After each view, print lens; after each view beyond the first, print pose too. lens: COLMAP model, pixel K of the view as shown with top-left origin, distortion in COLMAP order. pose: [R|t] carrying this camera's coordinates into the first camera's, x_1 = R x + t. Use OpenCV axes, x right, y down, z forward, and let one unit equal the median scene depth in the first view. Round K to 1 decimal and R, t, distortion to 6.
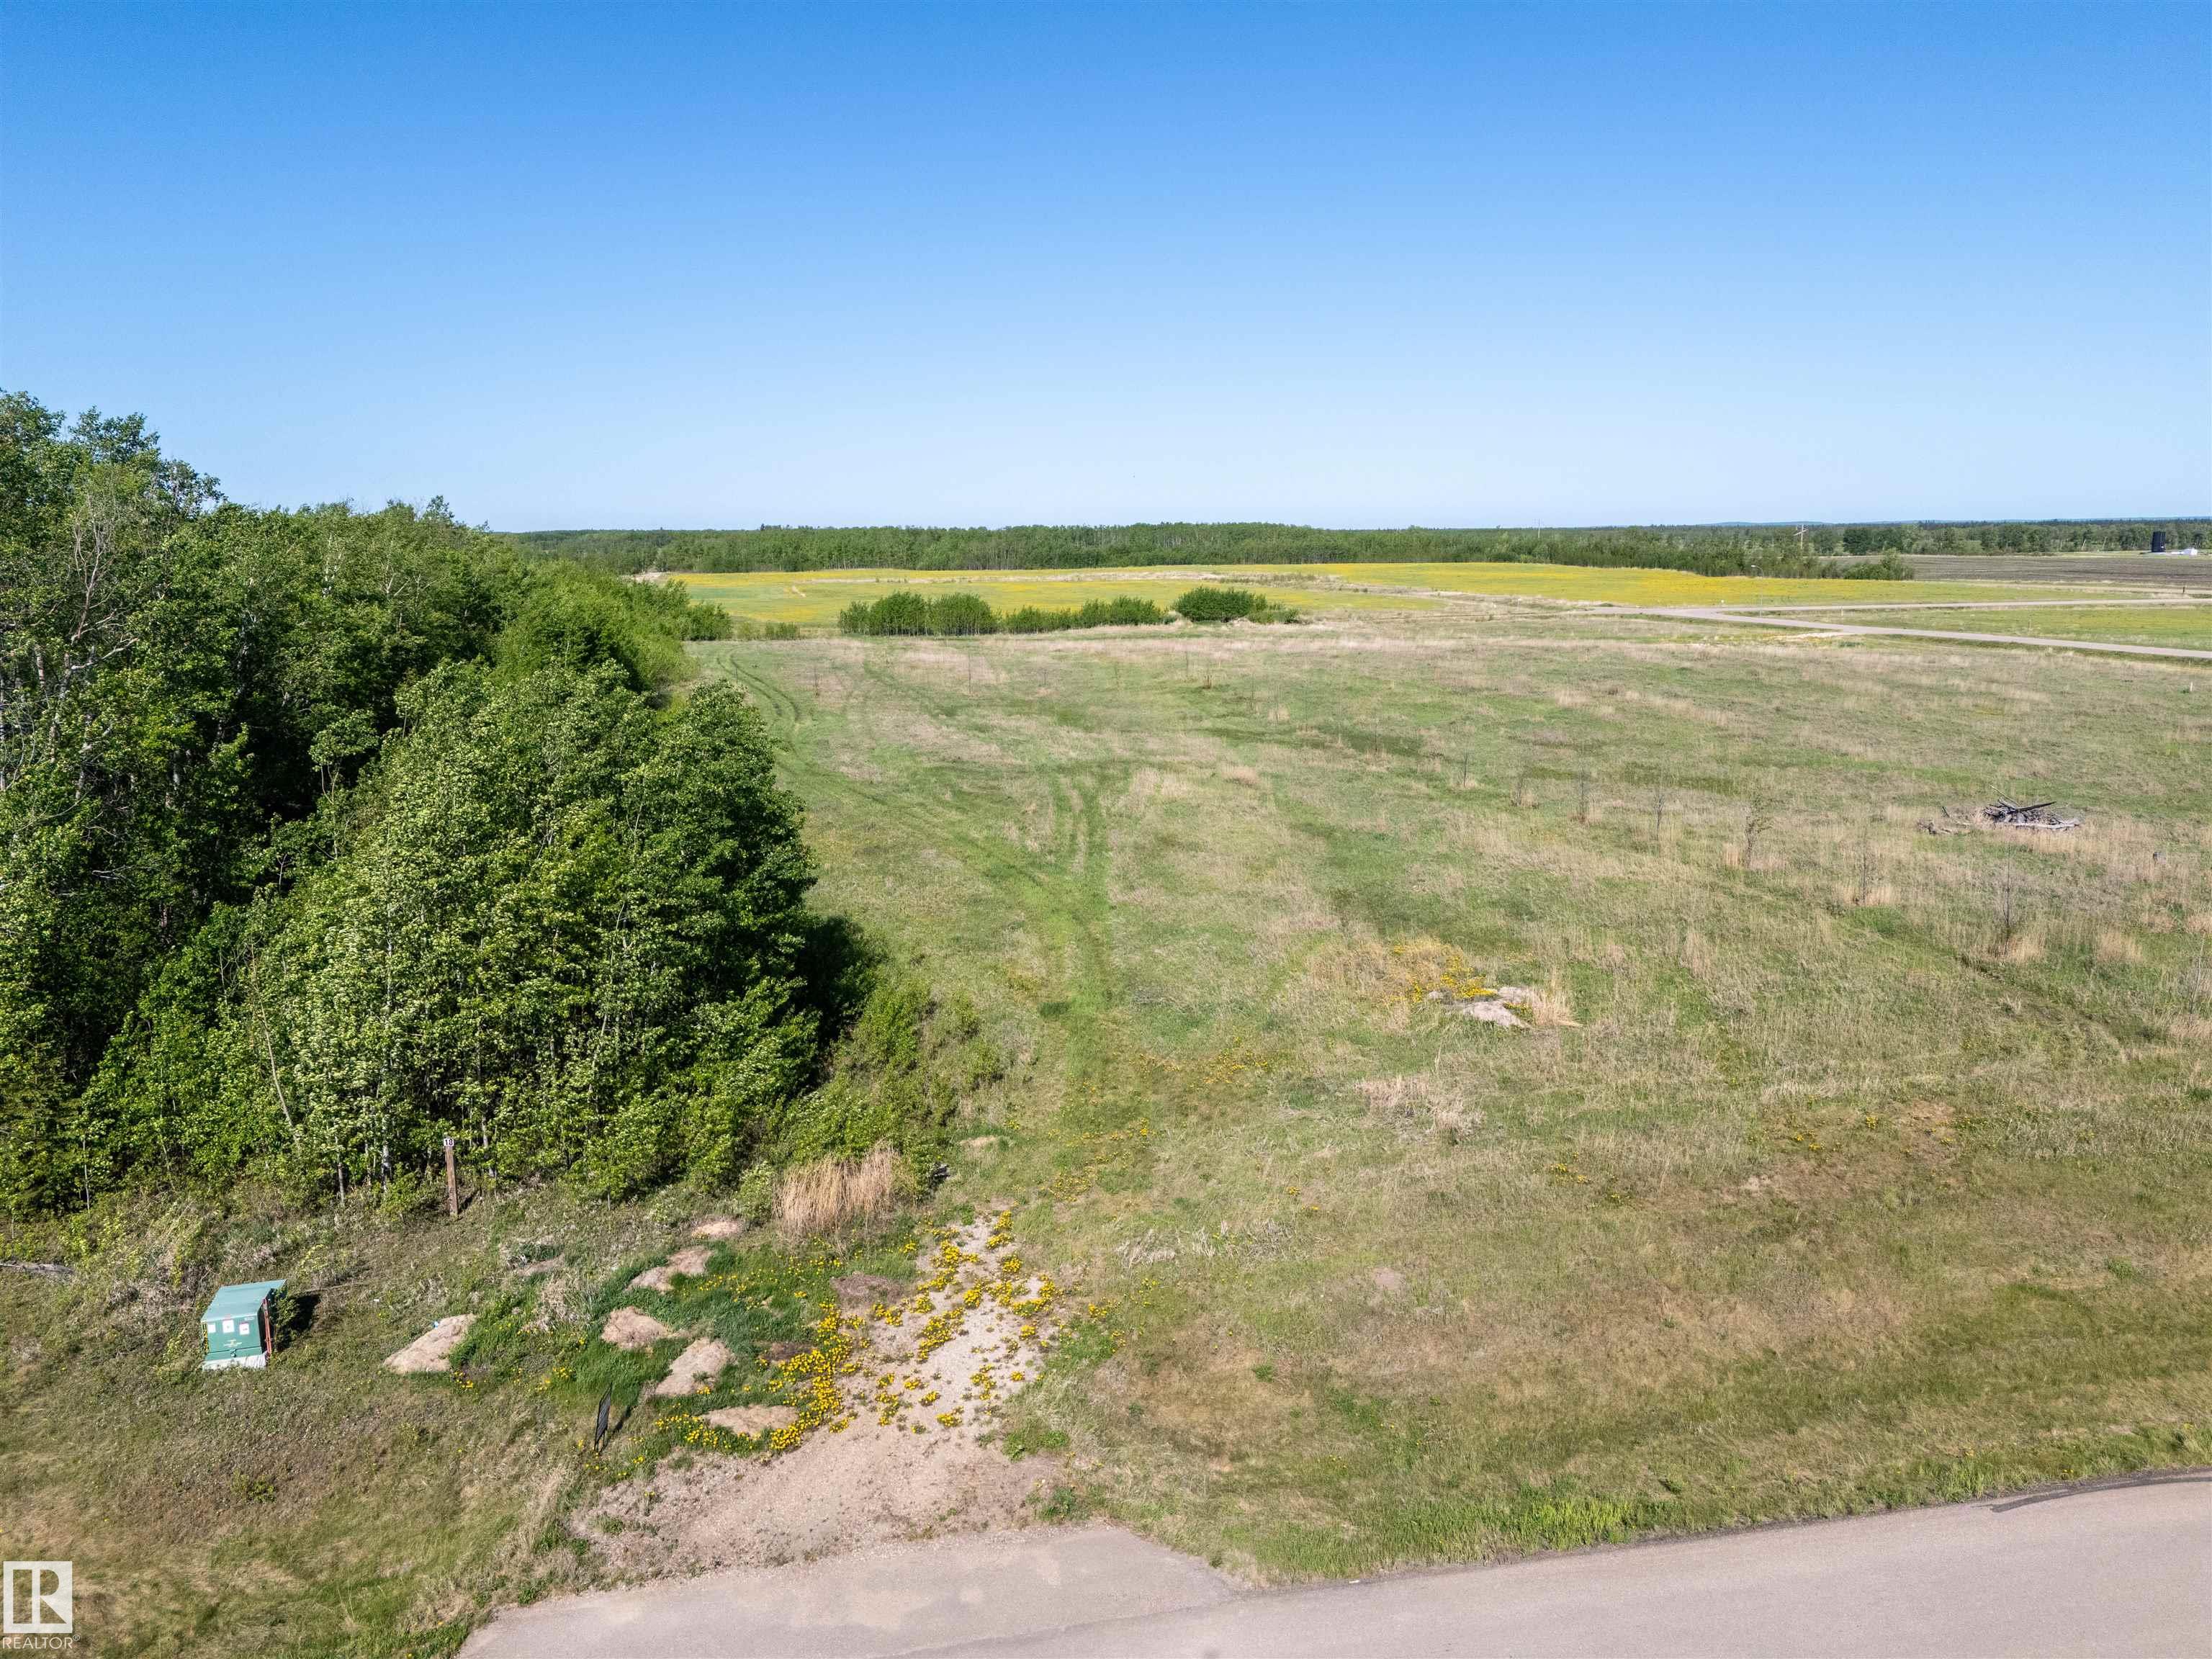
lens RADIAL K [[1600.3, 0, 1102.3], [0, 1600.3, 847.5], [0, 0, 1]] dist [0.071945, -0.055528]
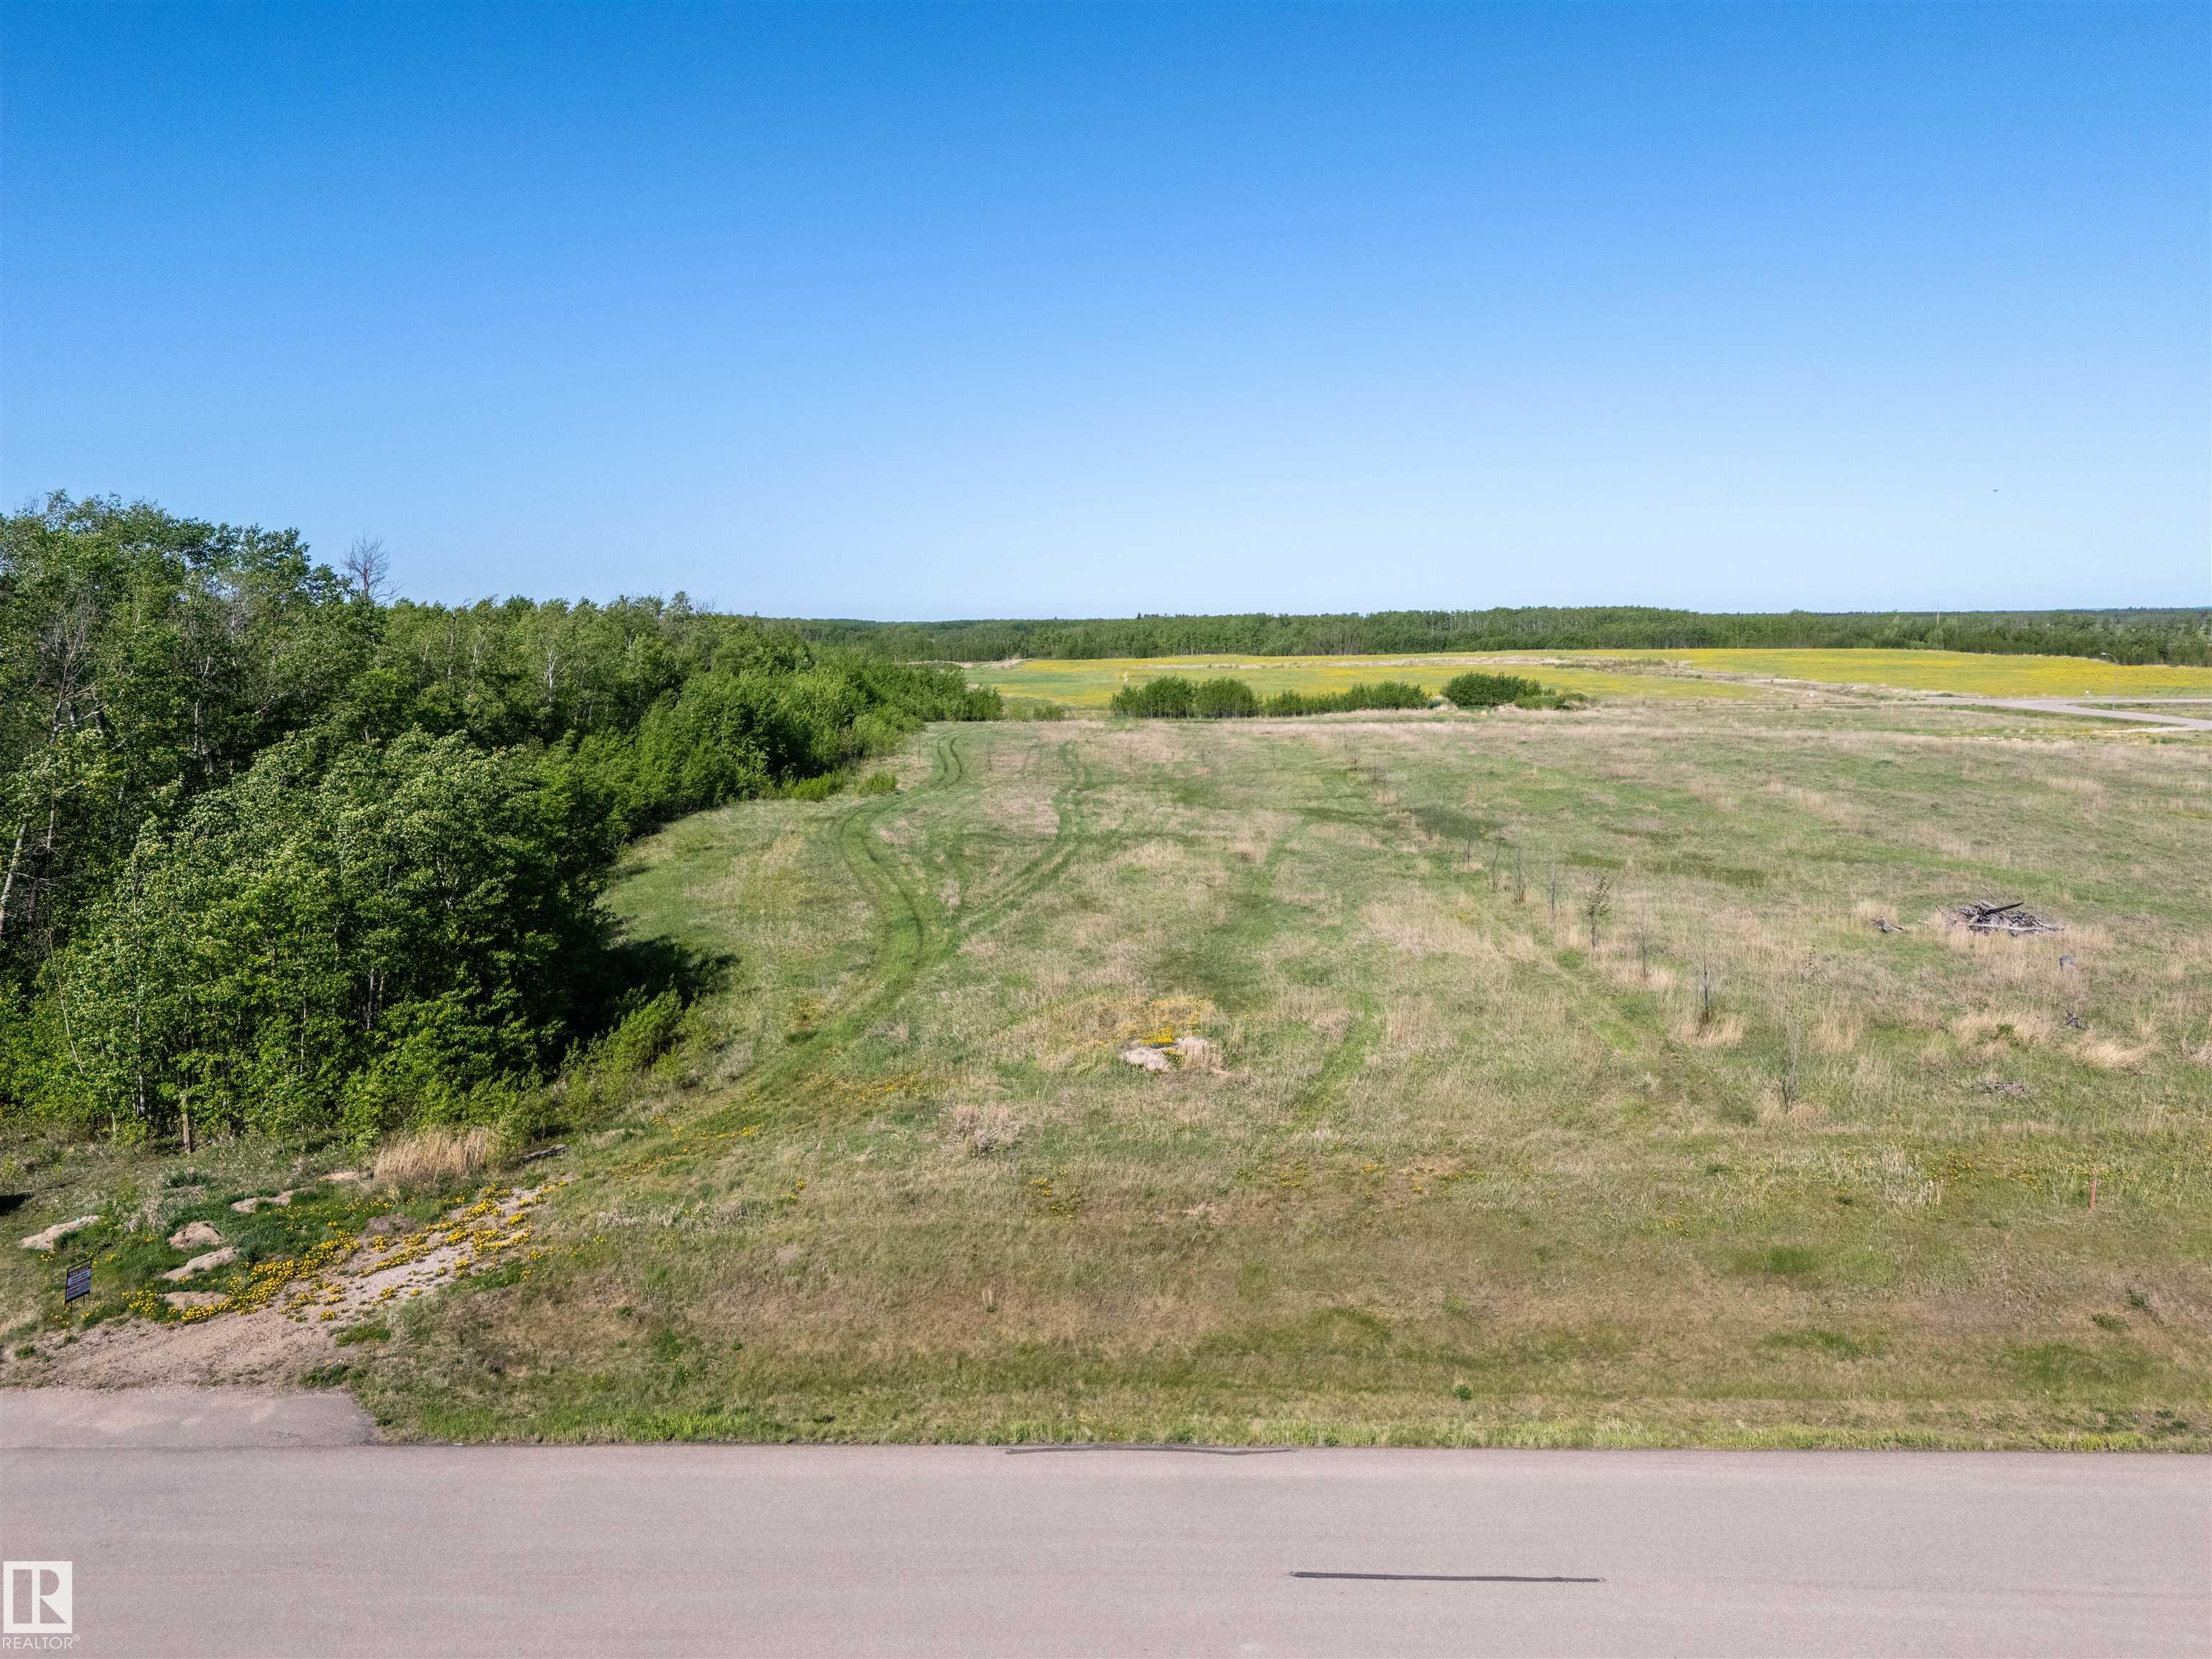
lens RADIAL K [[1600.3, 0, 1102.9], [0, 1600.3, 847.1], [0, 0, 1]] dist [0.071945, -0.055528]
pose [[0.971749, 0.031680, -0.233880, 0.086125], [-0.043863, 0.997928, -0.047073, 0.002306], [0.231904, 0.056002, 0.971125, -0.013332]]
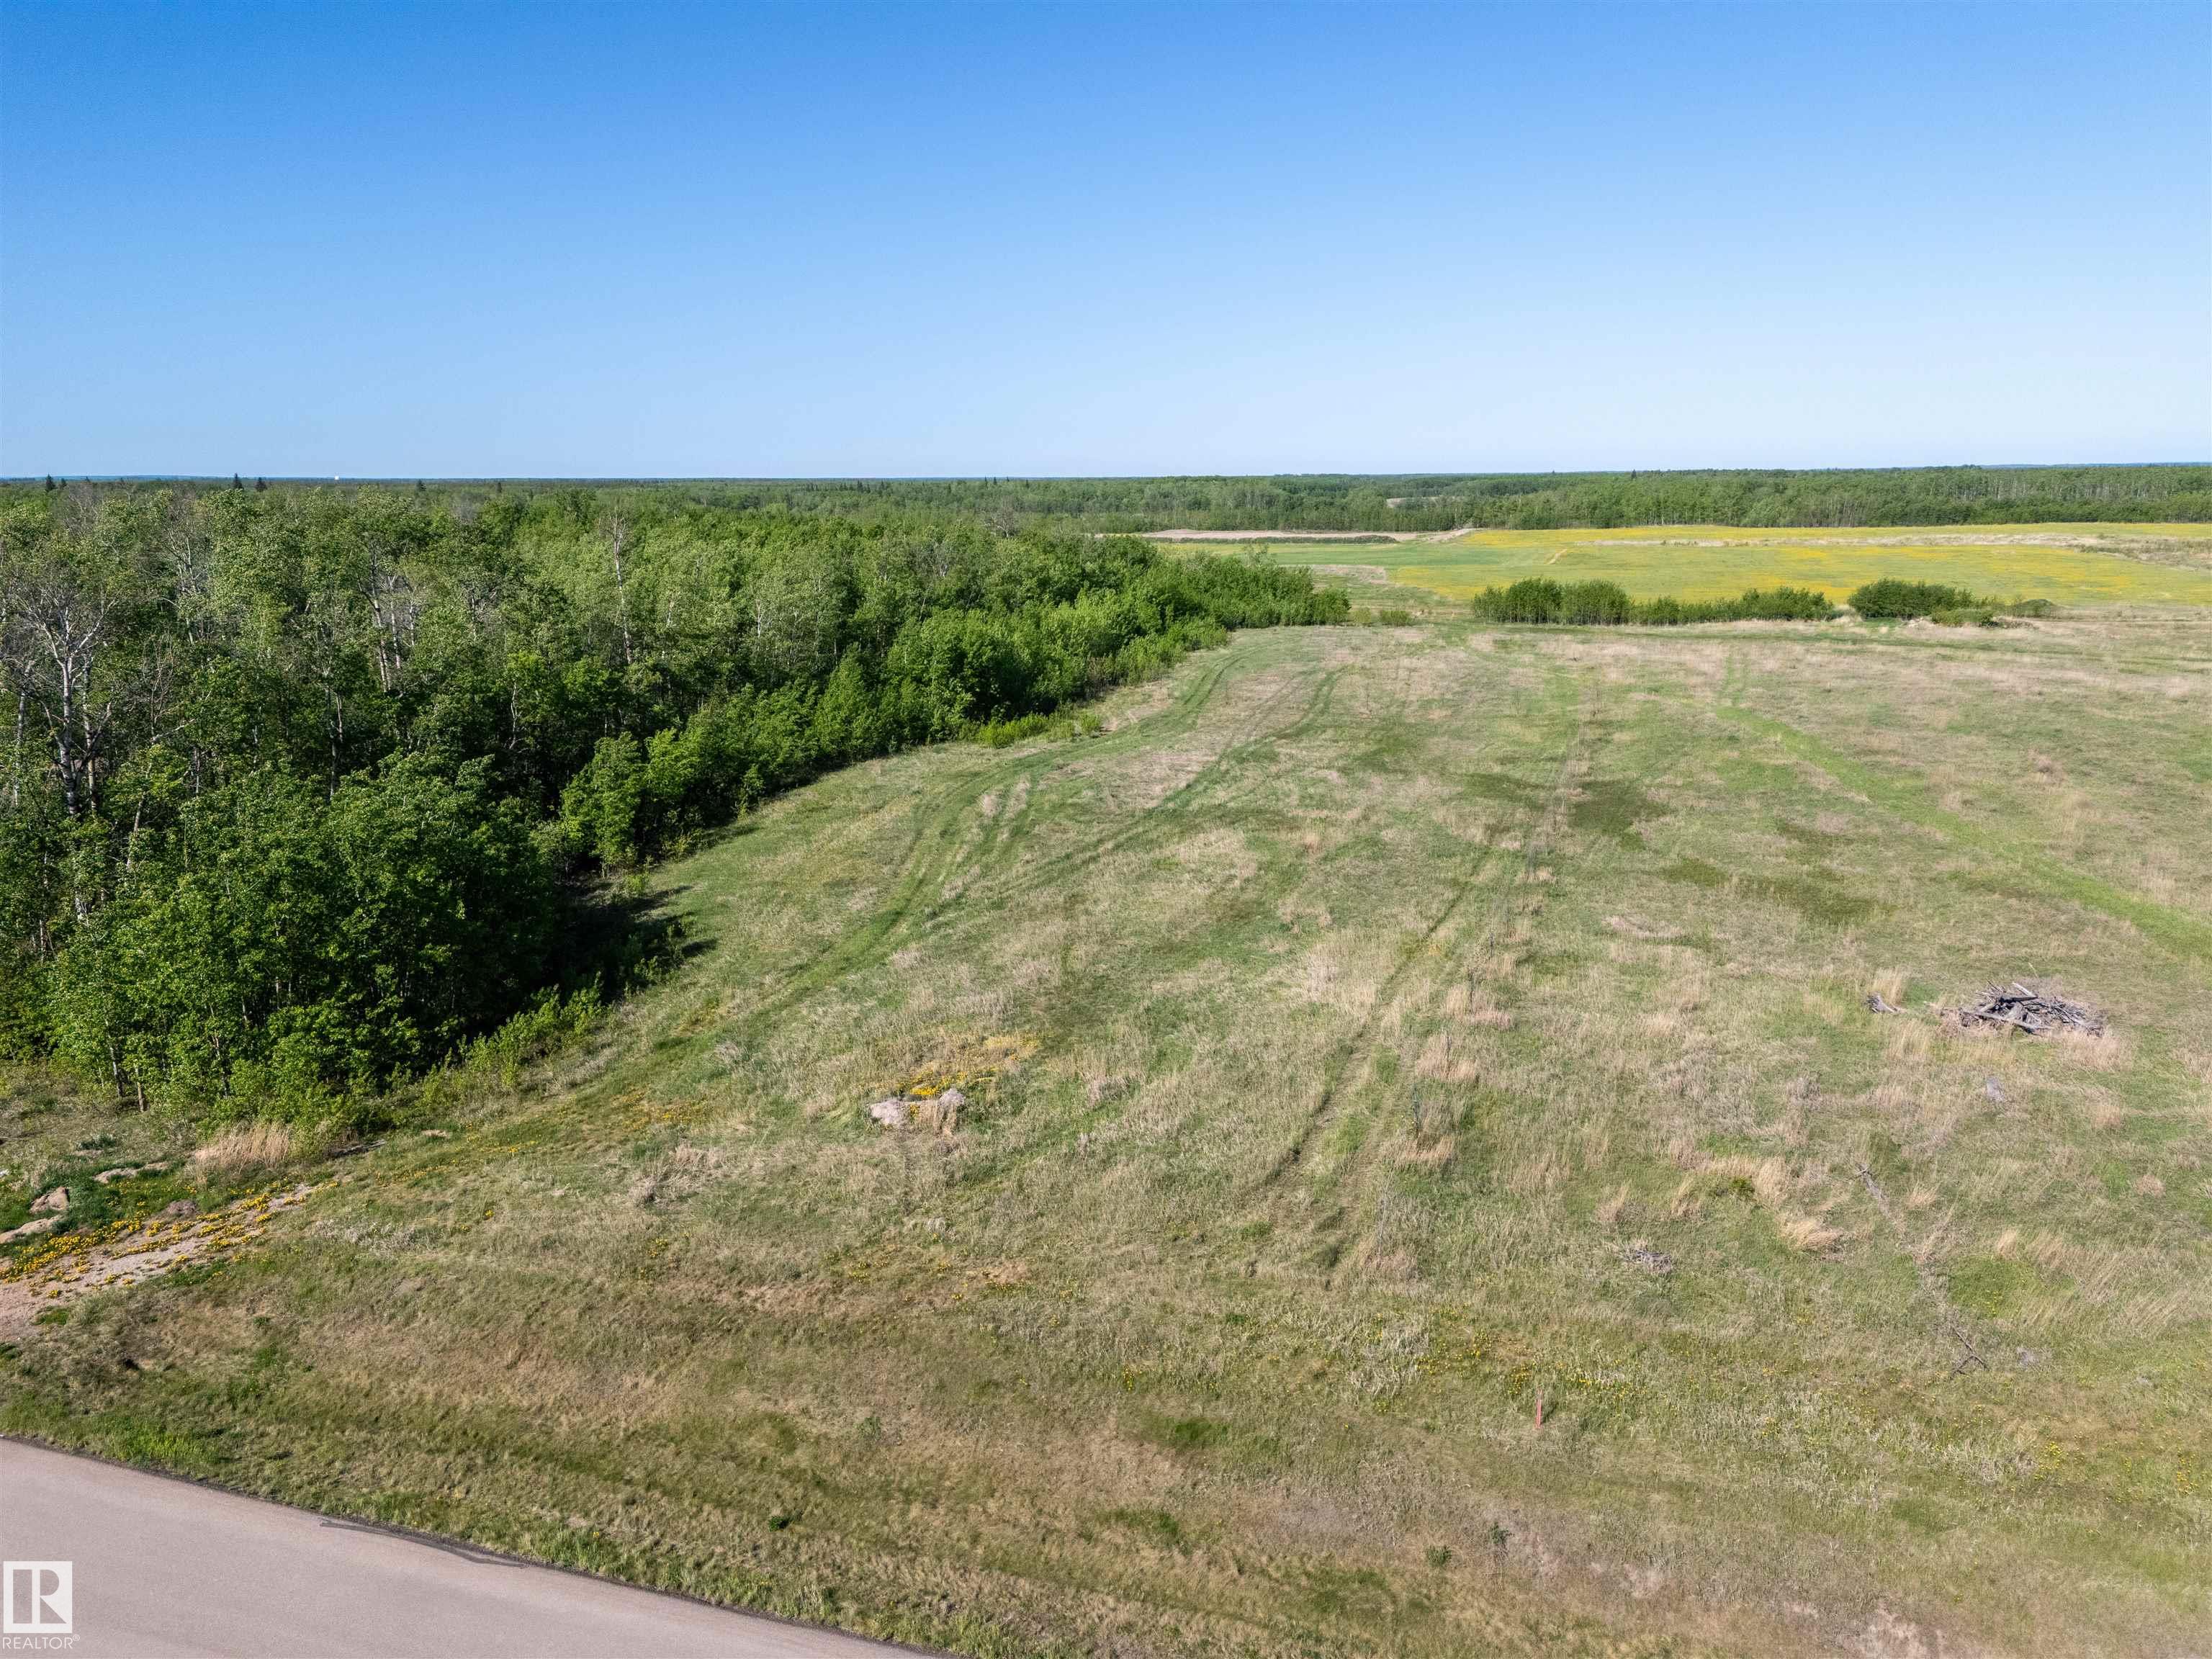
lens RADIAL K [[1600.3, 0, 1100.5], [0, 1600.3, 840.9], [0, 0, 1]] dist [0.071945, -0.055528]
pose [[0.857169, 0.112076, -0.502694, 0.175956], [-0.096011, 0.993699, 0.057833, -0.033099], [0.506008, -0.001308, 0.862528, 0.011511]]
